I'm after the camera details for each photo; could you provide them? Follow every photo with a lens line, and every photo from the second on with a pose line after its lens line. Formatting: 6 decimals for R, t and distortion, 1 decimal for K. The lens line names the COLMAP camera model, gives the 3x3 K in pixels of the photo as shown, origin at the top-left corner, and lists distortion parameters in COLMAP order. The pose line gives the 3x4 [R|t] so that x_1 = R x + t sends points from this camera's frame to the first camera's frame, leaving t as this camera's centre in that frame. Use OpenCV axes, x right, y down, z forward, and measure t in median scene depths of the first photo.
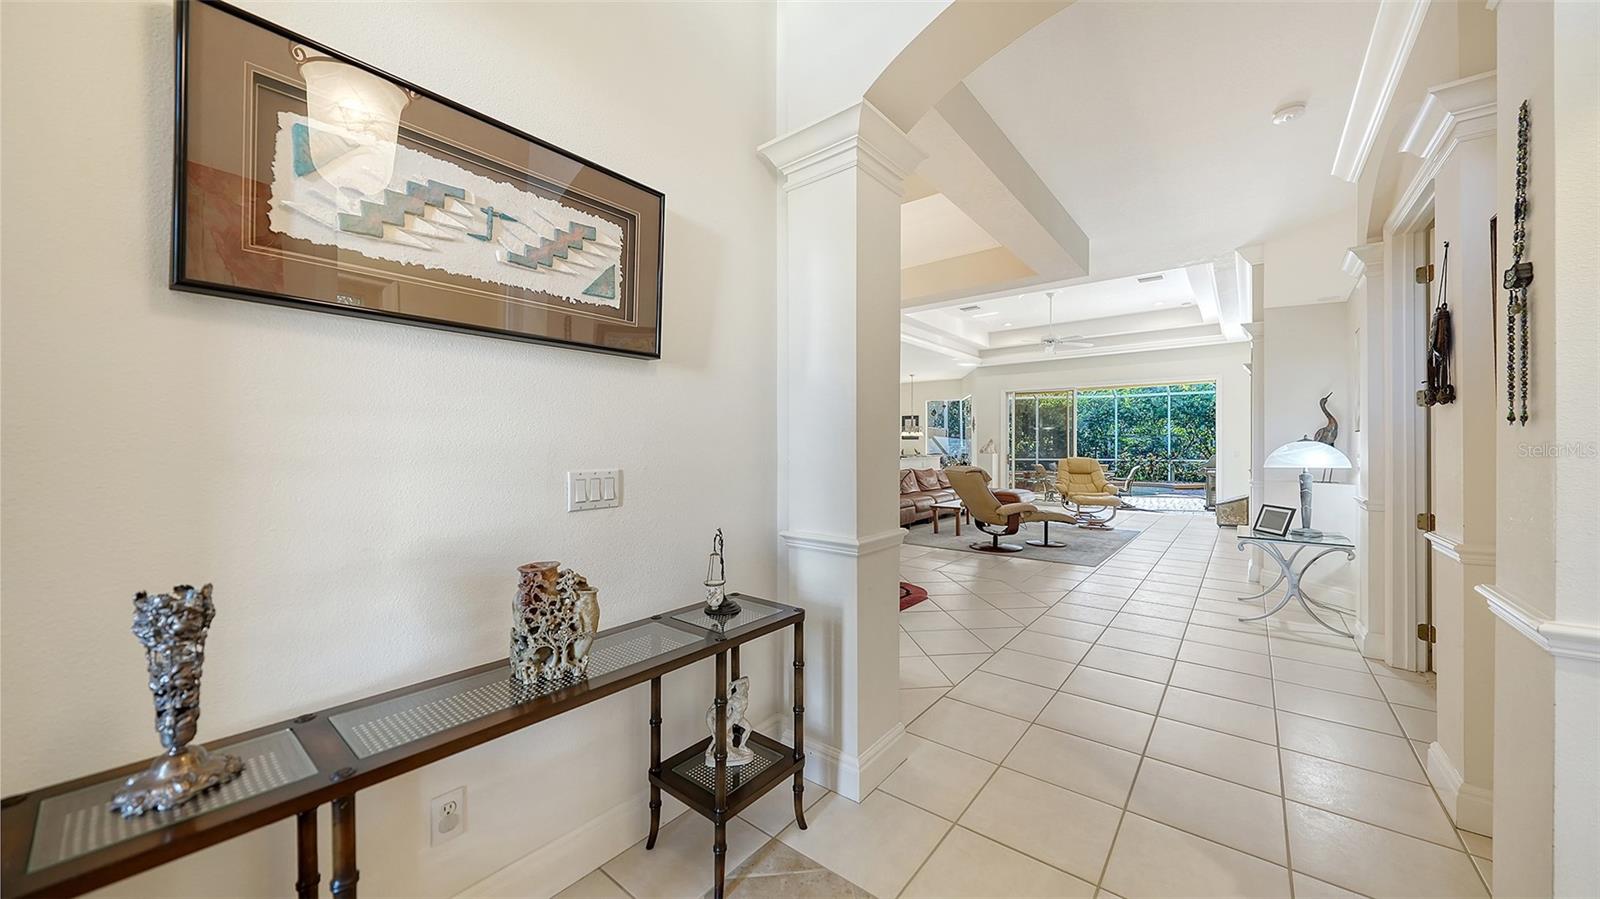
lens RADIAL K [[559.3, 0, 793.6], [0, 559.3, 442.9], [0, 0, 1]] dist [-0.001072, 0.000213]
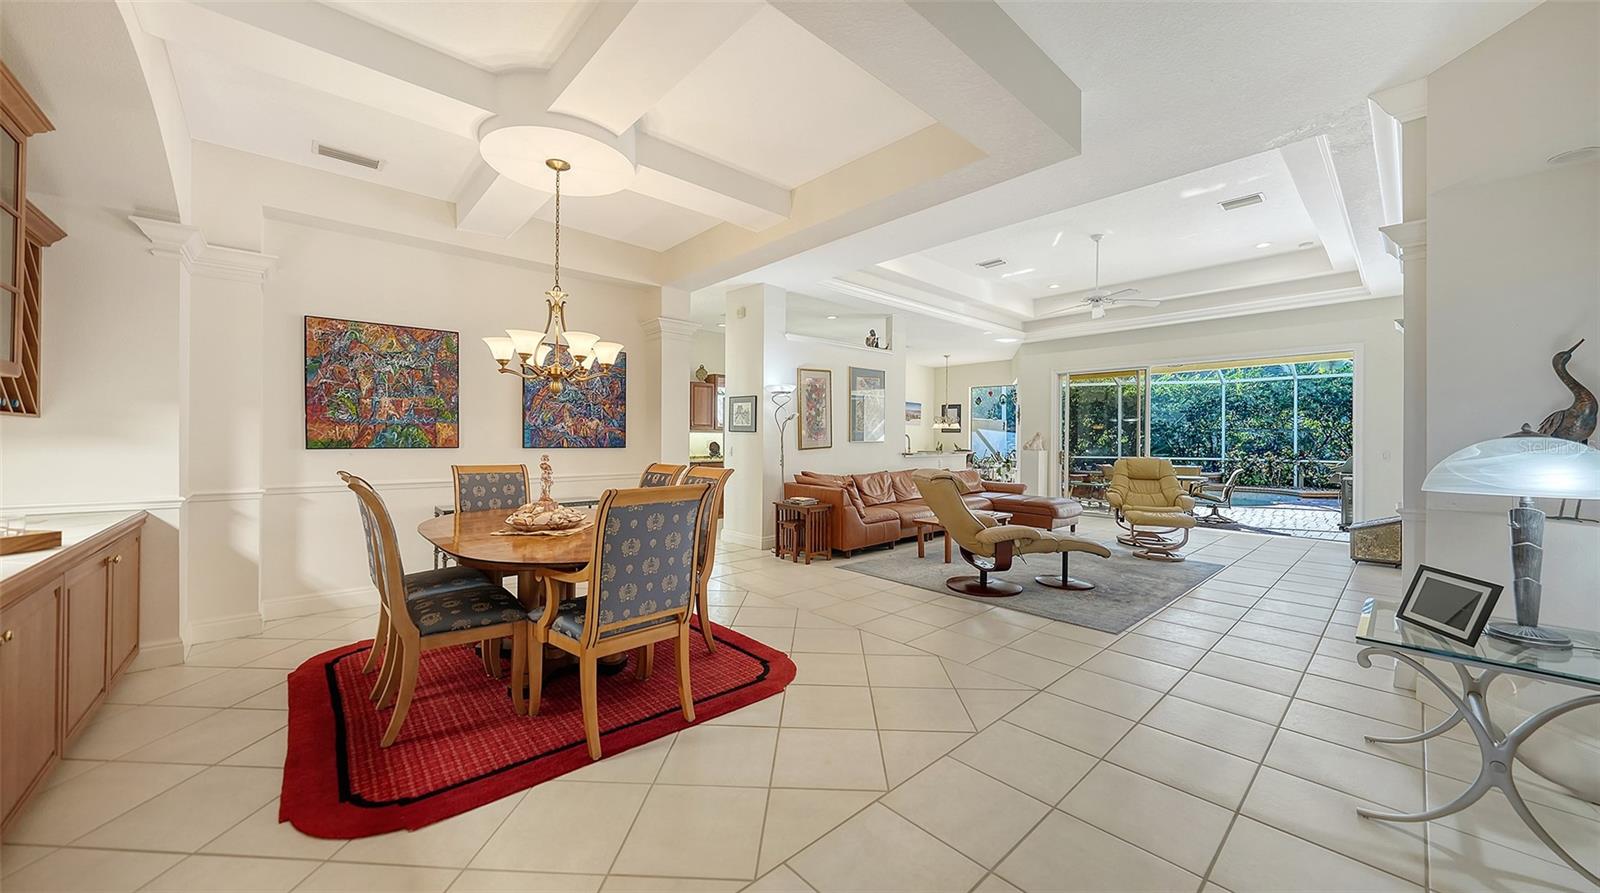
lens RADIAL K [[559.3, 0, 796.2], [0, 559.3, 433.9], [0, 0, 1]] dist [-0.001072, 0.000213]
pose [[0.988372, 0.005596, -0.151953, 0.135809], [-0.006160, 0.999976, -0.003241, -0.000307], [0.151931, 0.004140, 0.988382, 0.157670]]
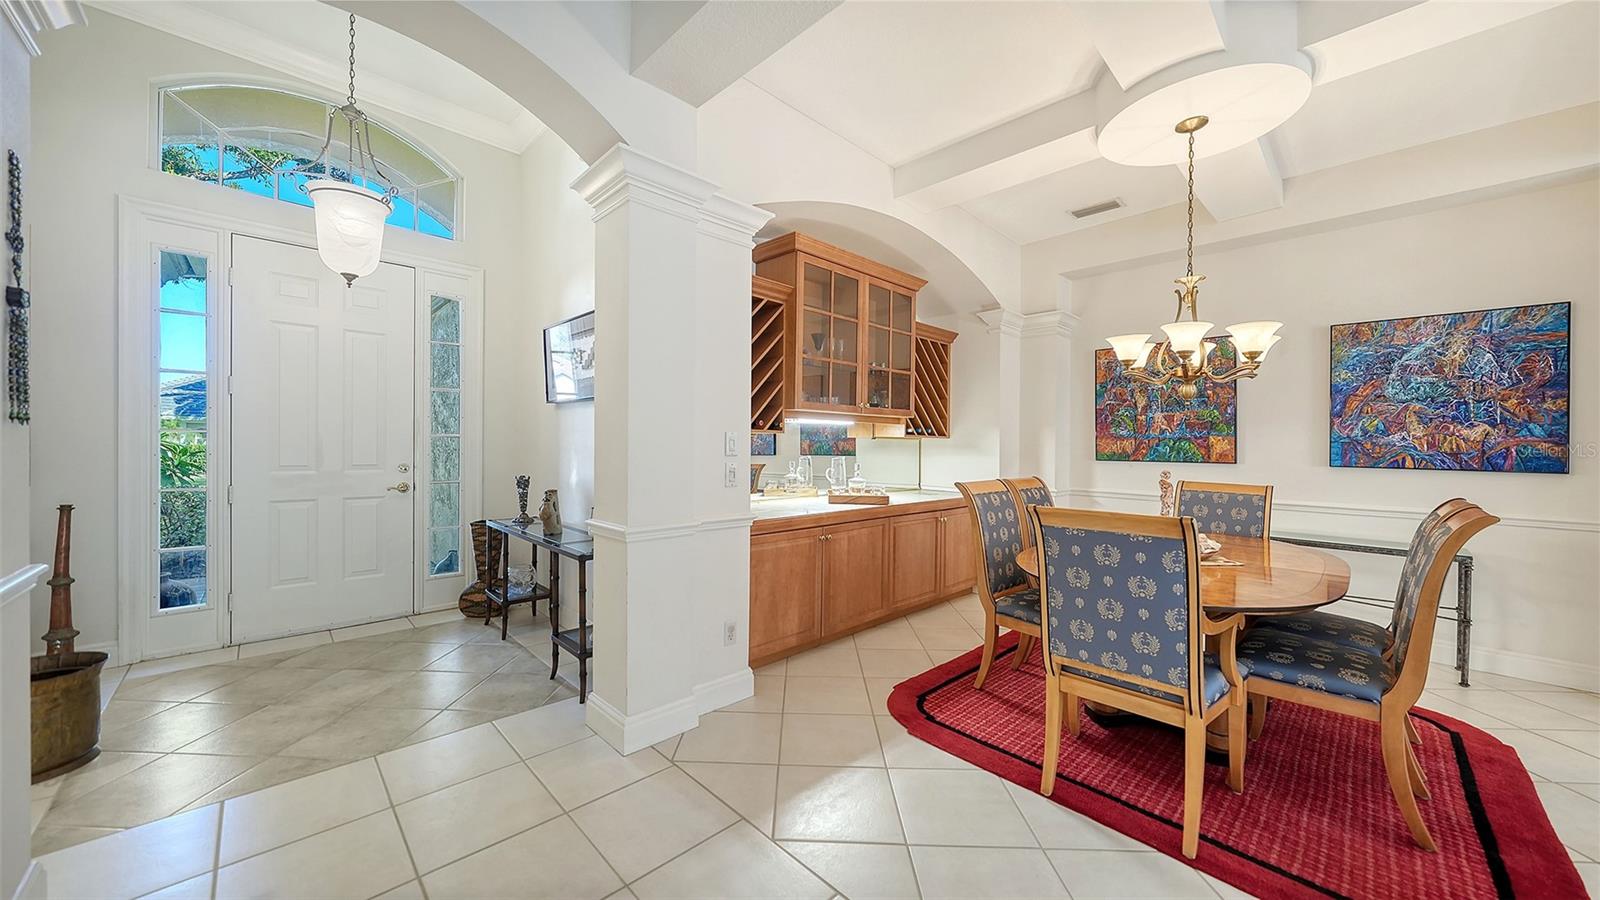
lens RADIAL K [[559.3, 0, 791.3], [0, 559.3, 449.1], [0, 0, 1]] dist [-0.001072, 0.000213]
pose [[-0.122608, 0.007290, -0.992428, 0.320463], [-0.007718, 0.999936, 0.008299, -0.000080], [0.992425, 0.008677, -0.122544, 0.402835]]
